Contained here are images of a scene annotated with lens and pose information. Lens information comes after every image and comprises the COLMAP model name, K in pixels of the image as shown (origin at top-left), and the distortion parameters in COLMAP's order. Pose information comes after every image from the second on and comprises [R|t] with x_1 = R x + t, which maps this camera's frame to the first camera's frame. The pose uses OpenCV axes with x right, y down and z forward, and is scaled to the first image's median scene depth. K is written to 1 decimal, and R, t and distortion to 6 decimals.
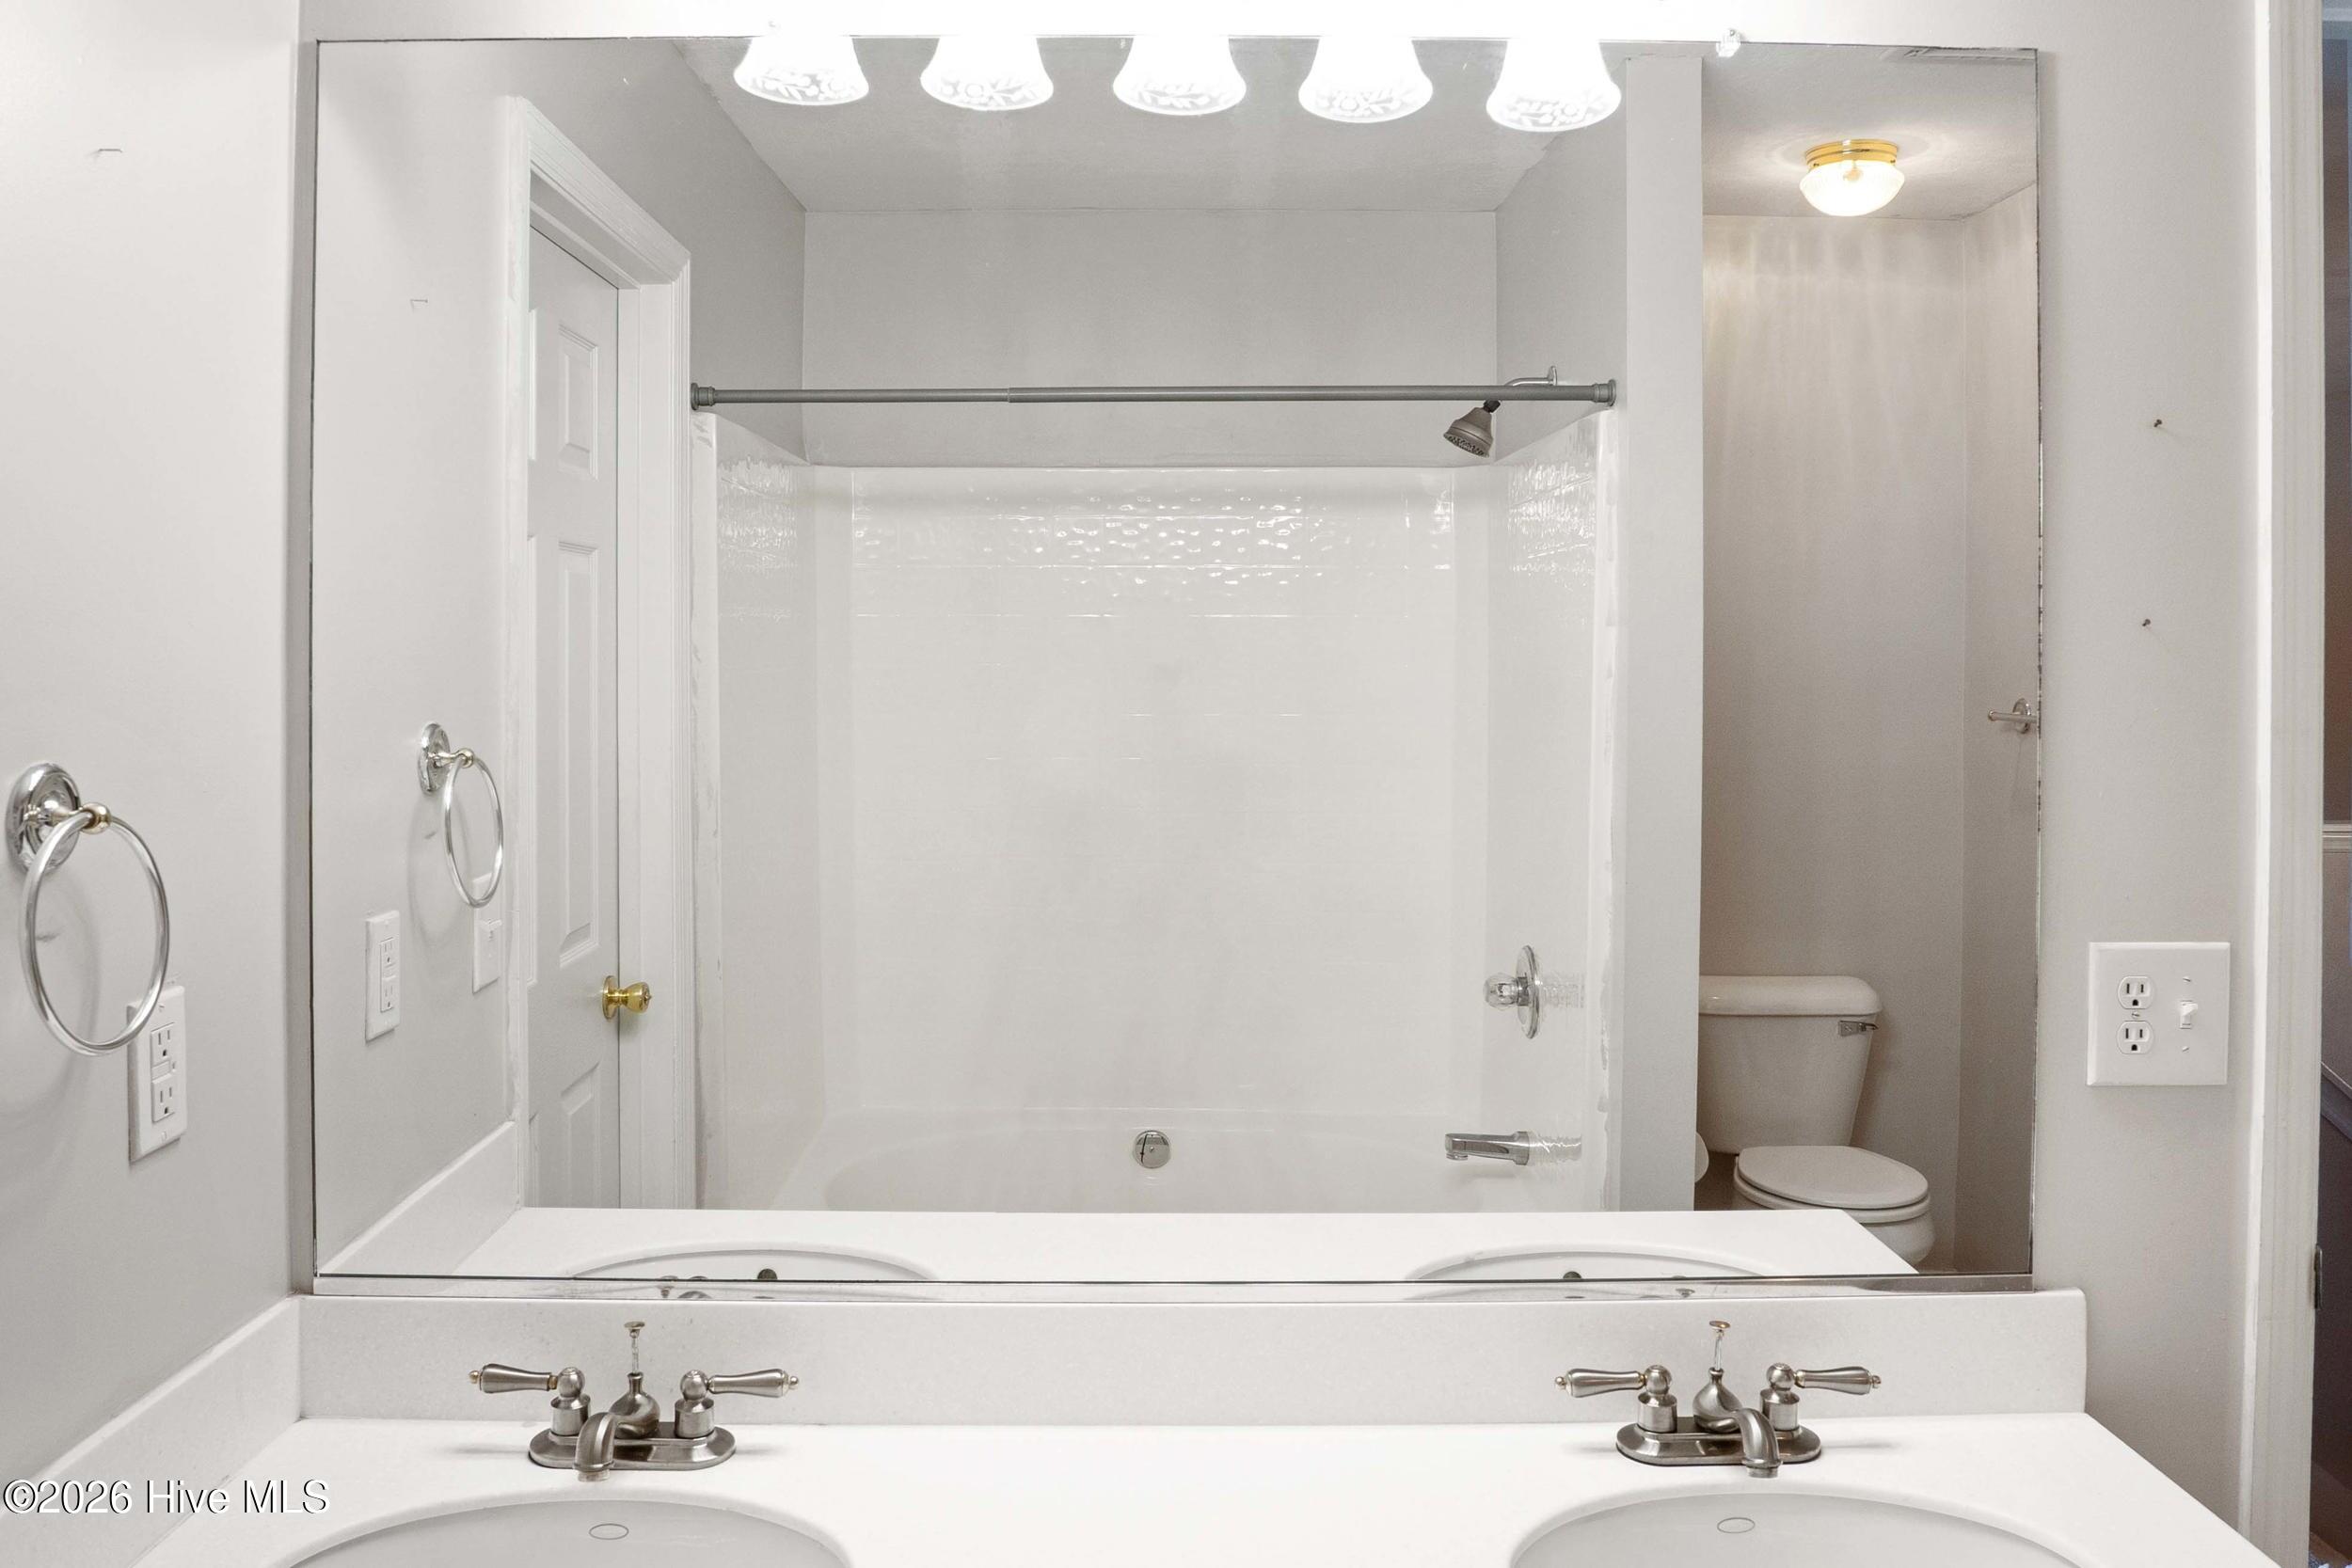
lens RADIAL K [[1780.2, 0, 1173.3], [0, 1780.2, 793.9], [0, 0, 1]] dist [-0.084128, 0.039163]
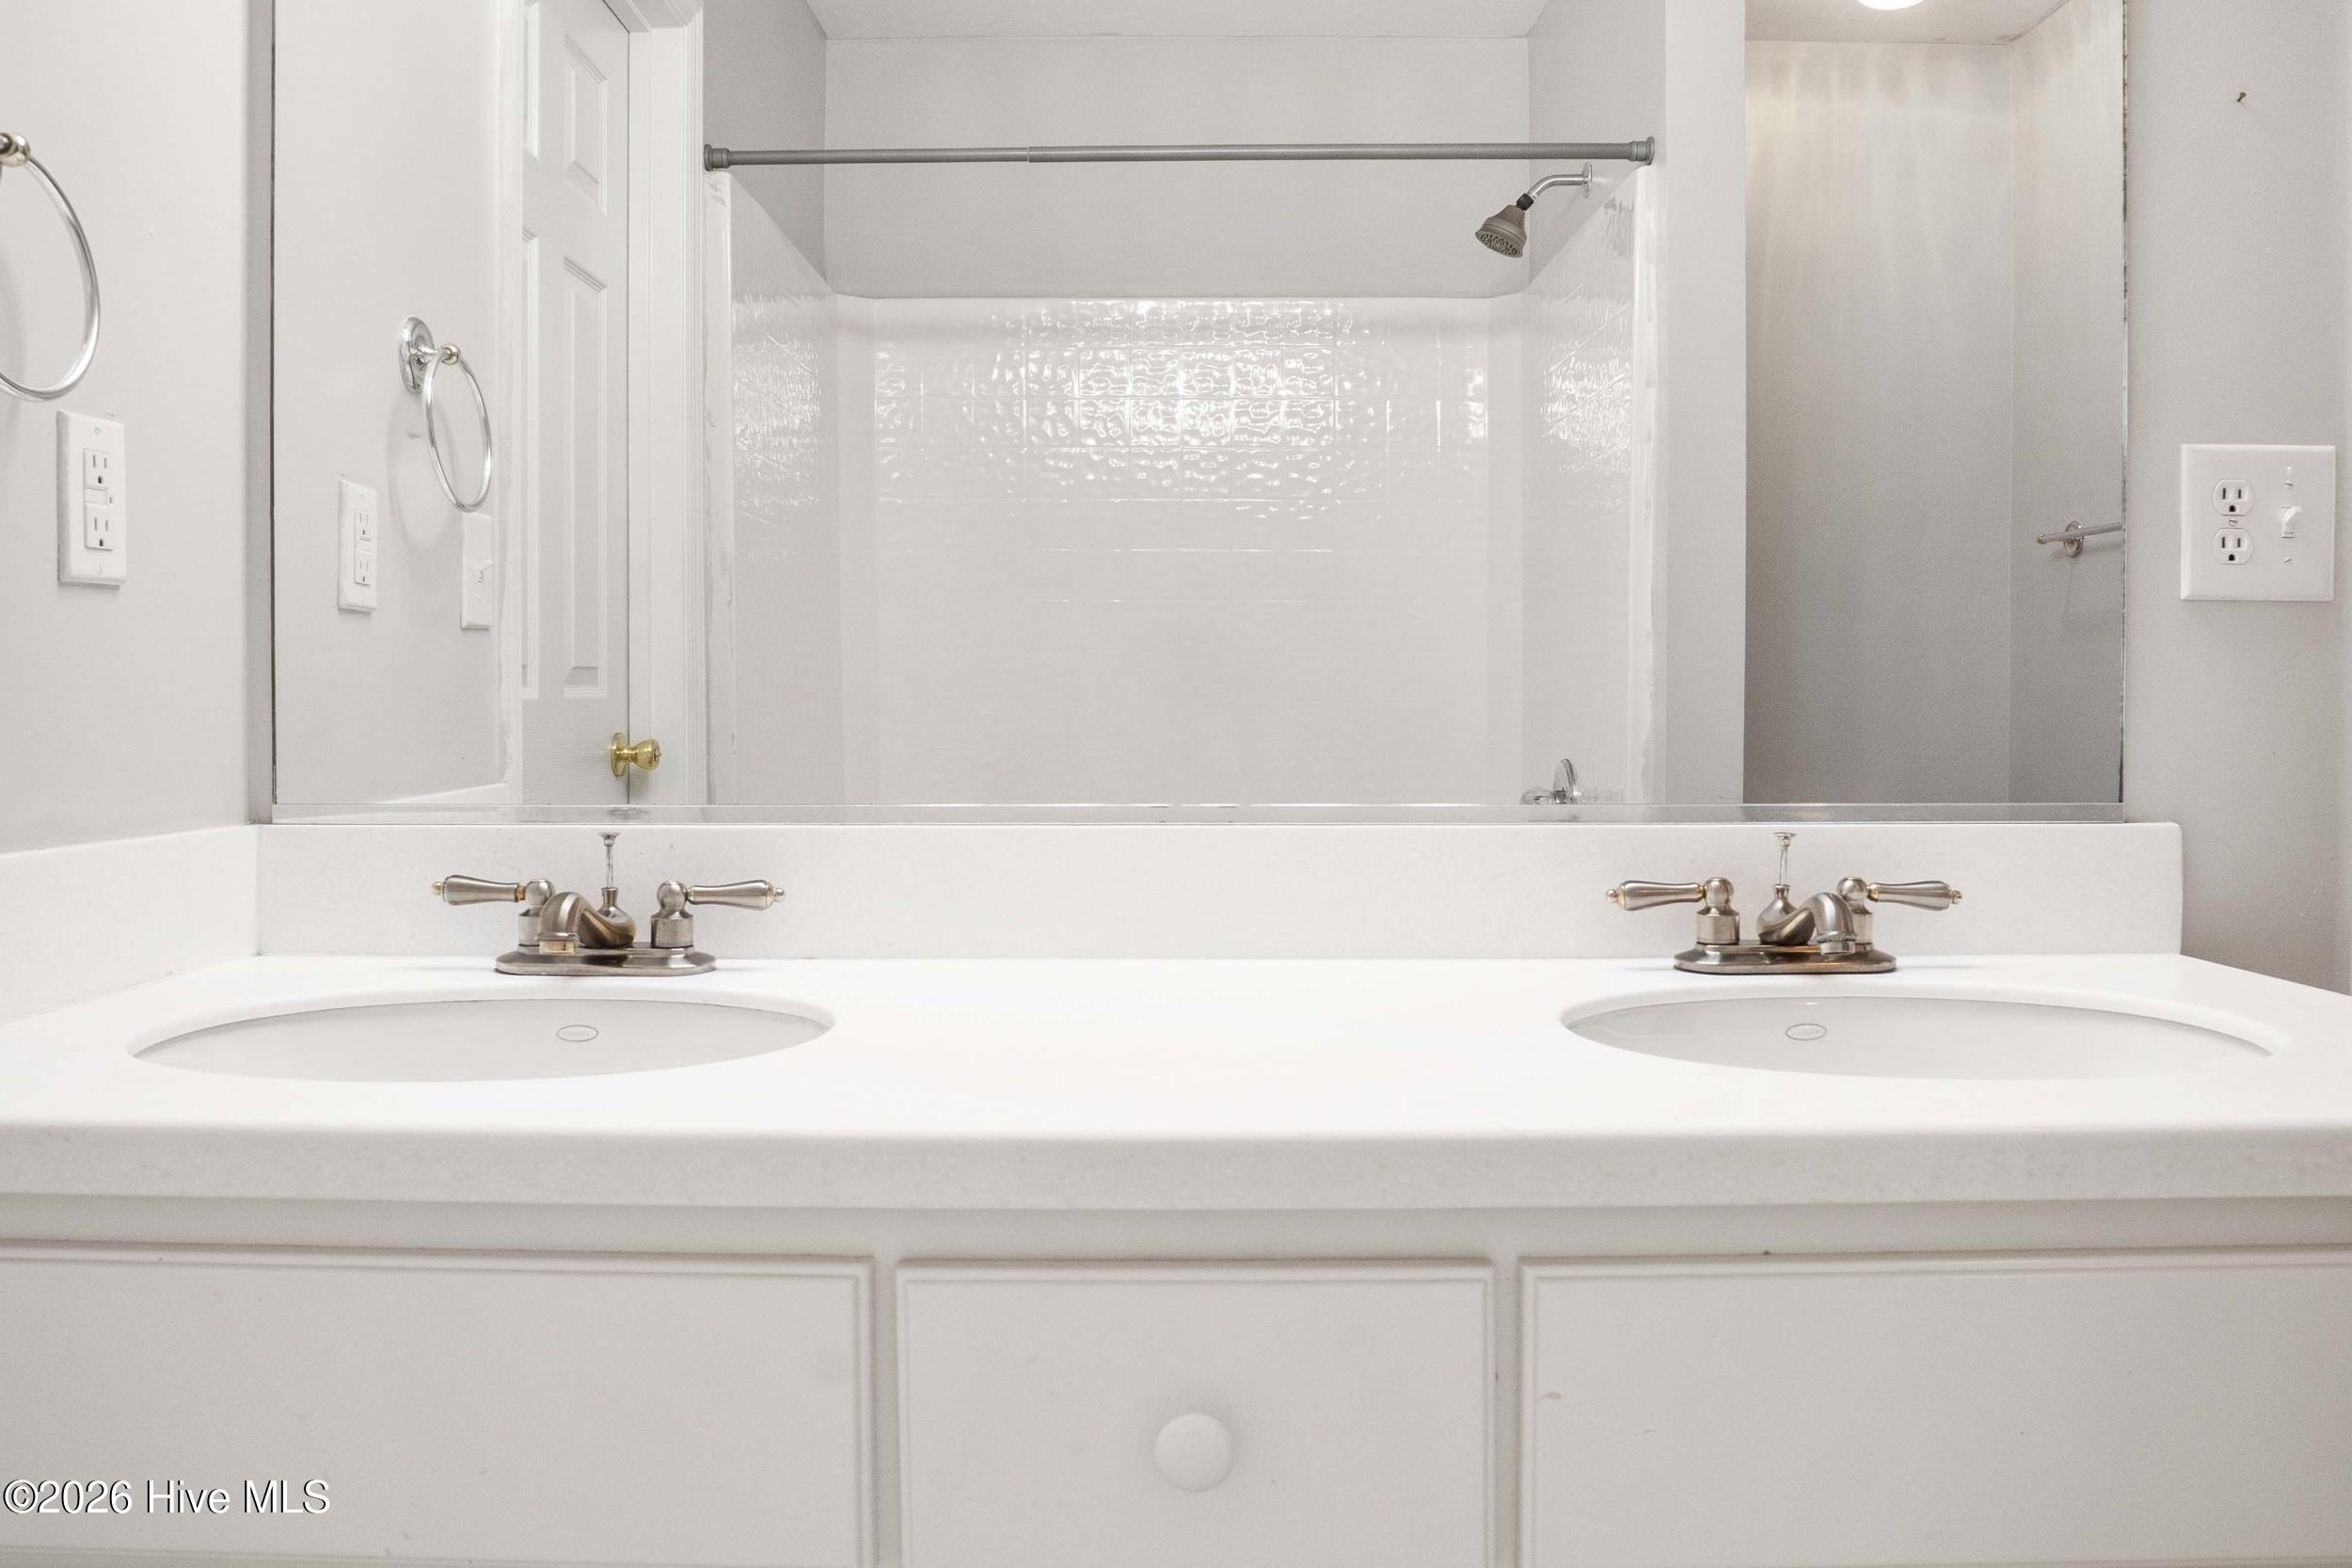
lens RADIAL K [[1780.2, 0, 1171.0], [0, 1780.2, 769.6], [0, 0, 1]] dist [-0.084128, 0.039163]
pose [[0.999814, -0.001808, -0.019207, 0.006142], [0.002058, 0.999913, 0.012994, 0.194433], [0.019182, -0.013031, 0.999731, 0.054906]]
